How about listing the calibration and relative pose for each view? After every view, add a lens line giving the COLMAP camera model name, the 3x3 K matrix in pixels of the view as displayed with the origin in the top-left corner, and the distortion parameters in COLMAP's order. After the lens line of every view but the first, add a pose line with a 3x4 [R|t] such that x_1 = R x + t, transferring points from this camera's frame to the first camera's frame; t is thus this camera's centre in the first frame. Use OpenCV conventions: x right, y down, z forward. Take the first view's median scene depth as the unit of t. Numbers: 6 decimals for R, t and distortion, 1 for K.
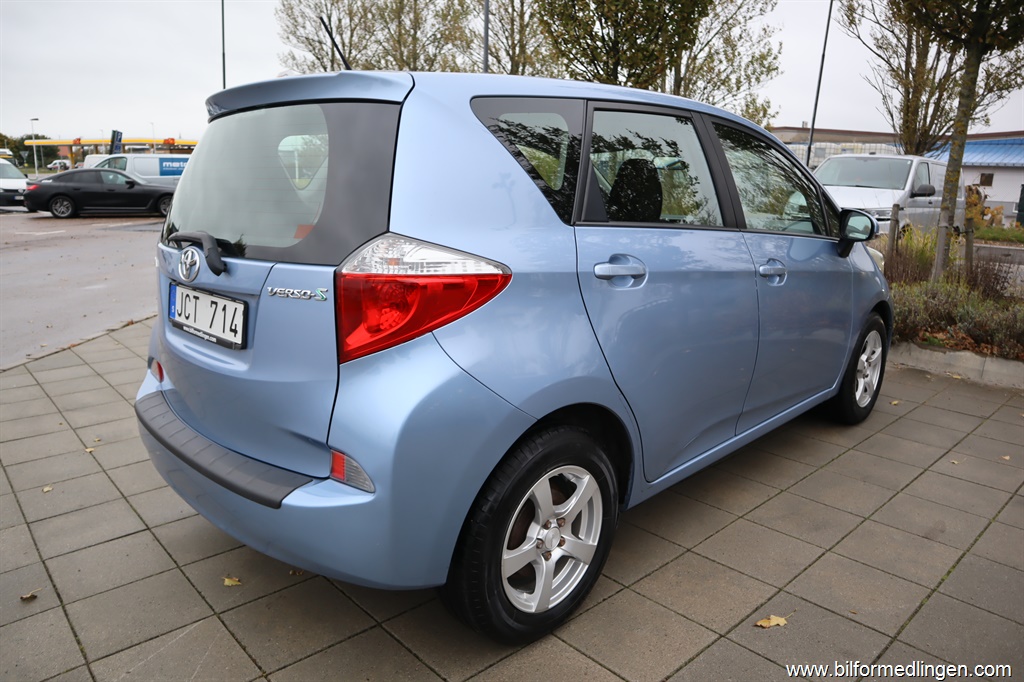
lens RADIAL K [[720.8, 0, 512.0], [0, 720.8, 341.0], [0, 0, 1]] dist [-0.088755, -0.002231]
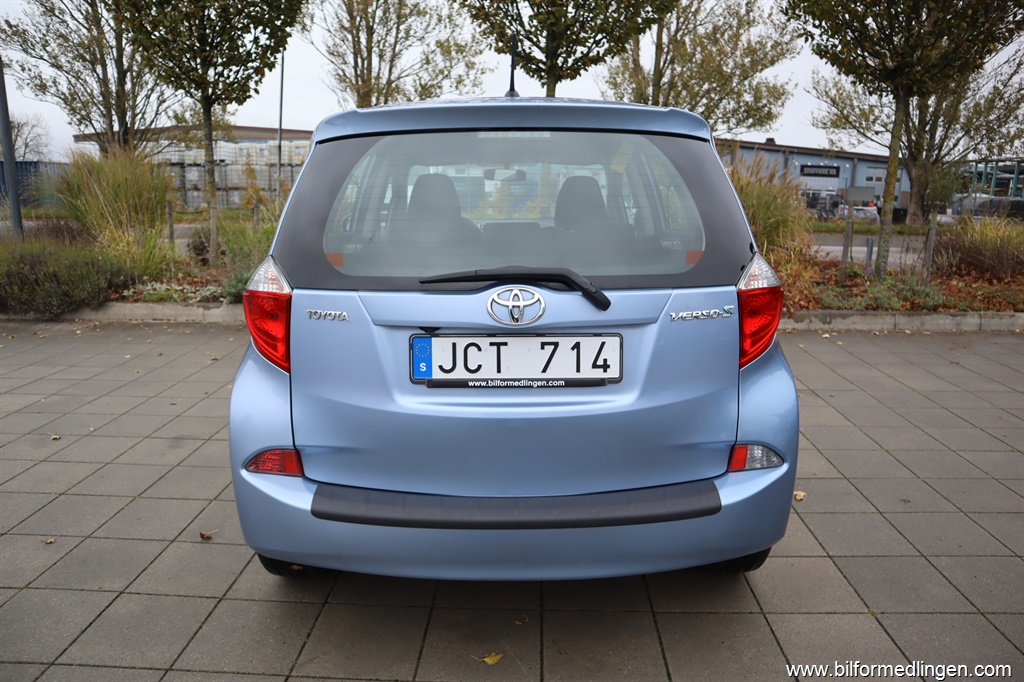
lens RADIAL K [[687.1, 0, 512.0], [0, 687.1, 341.0], [0, 0, 1]] dist [-0.006412, -0.000677]
pose [[0.701133, -0.173115, 0.691697, -1.025687], [0.164444, 0.983187, 0.079381, -0.130712], [-0.693809, 0.058089, 0.717812, 0.372868]]
